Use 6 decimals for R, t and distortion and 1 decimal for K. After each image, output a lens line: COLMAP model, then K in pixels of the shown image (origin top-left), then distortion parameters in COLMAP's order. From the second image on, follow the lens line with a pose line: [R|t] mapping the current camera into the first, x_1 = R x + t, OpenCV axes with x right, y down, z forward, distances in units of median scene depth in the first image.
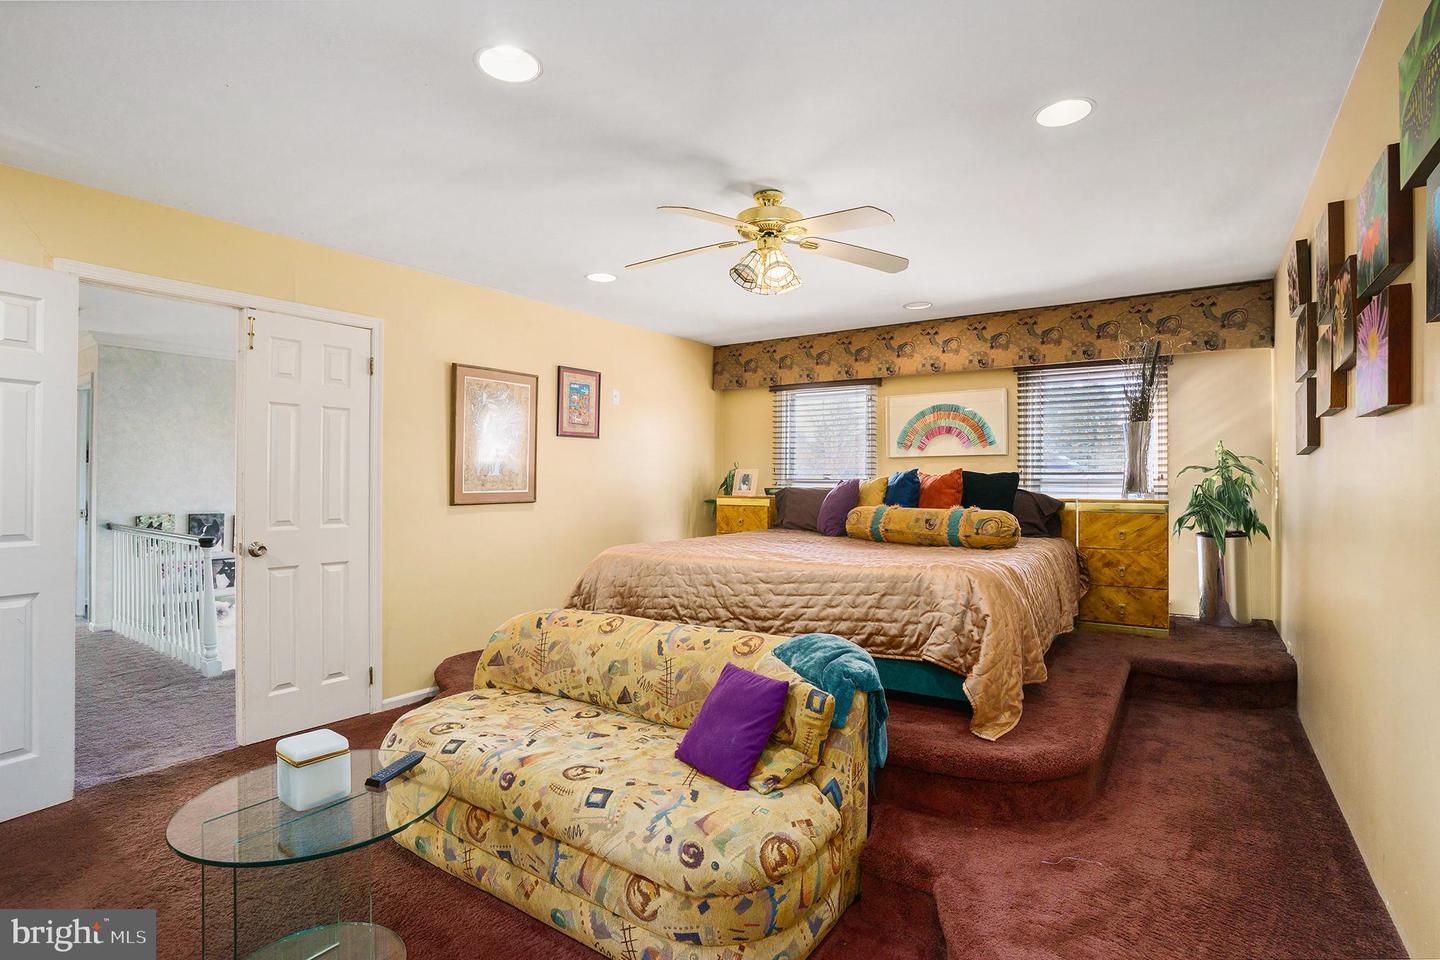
lens RADIAL K [[709.0, 0, 720.0], [0, 709.0, 480.0], [0, 0, 1]] dist [-0.080937, 0.034148]
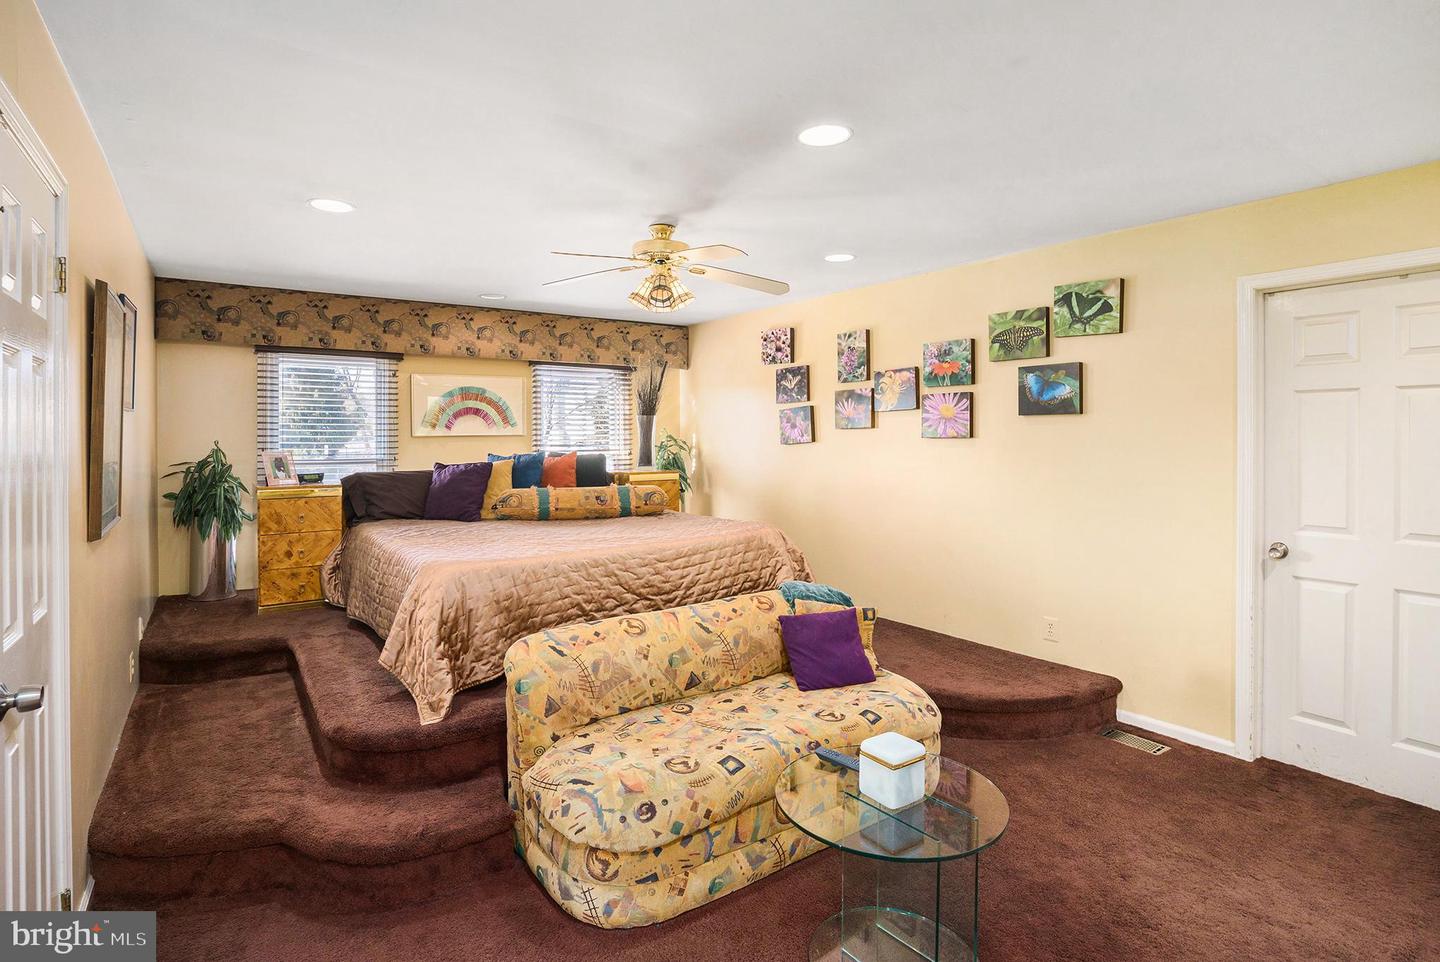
lens RADIAL K [[705.5, 0, 722.8], [0, 705.5, 449.1], [0, 0, 1]] dist [-0.080307, 0.000166]
pose [[0.347838, -0.019290, 0.937356, -0.929720], [0.000416, 0.999791, 0.020420, -0.060363], [-0.937555, -0.006713, 0.347774, 0.478742]]
